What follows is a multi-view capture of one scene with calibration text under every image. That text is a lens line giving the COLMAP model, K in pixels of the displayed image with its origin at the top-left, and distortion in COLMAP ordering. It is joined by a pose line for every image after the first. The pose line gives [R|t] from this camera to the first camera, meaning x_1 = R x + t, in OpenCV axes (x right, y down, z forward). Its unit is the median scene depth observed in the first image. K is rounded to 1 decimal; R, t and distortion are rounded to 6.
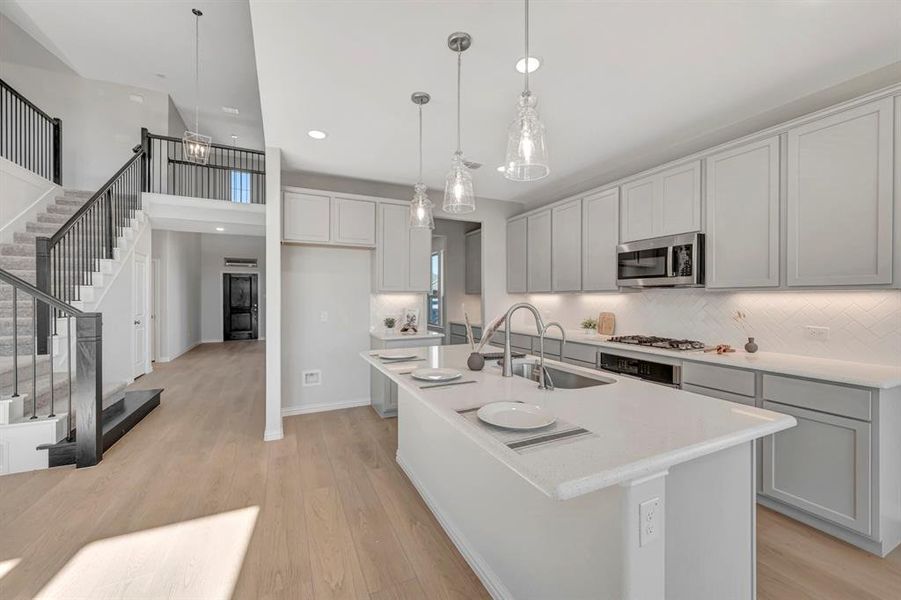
lens RADIAL K [[357.9, 0, 453.2], [0, 357.9, 298.6], [0, 0, 1]] dist [0.000593, -0.000147]
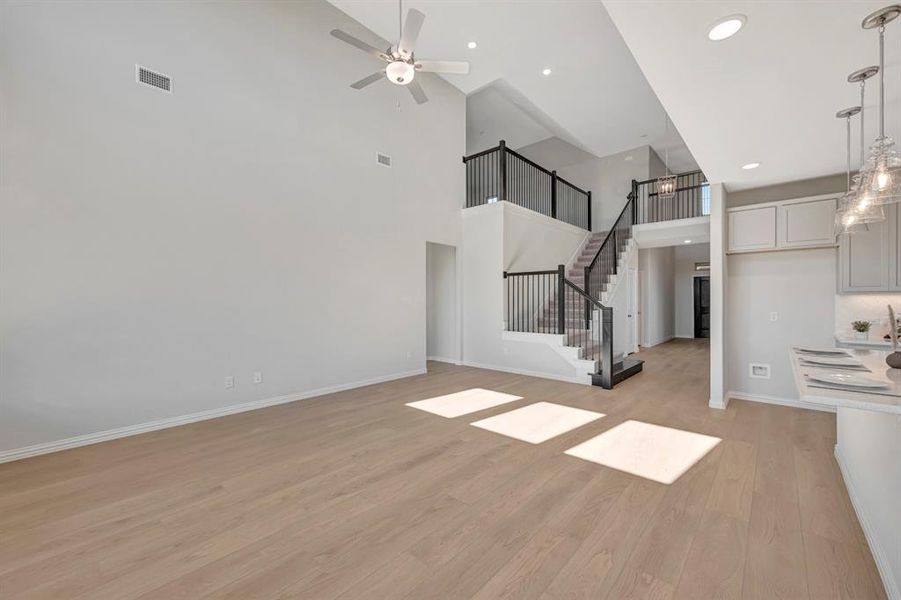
lens RADIAL K [[356.3, 0, 454.3], [0, 356.3, 297.3], [0, 0, 1]] dist [-0.001887, 0.000112]
pose [[0.378467, -0.004891, -0.925602, 0.262787], [-0.000918, 0.999984, -0.005659, 0.000078], [0.925614, 0.002991, 0.378456, -0.290998]]
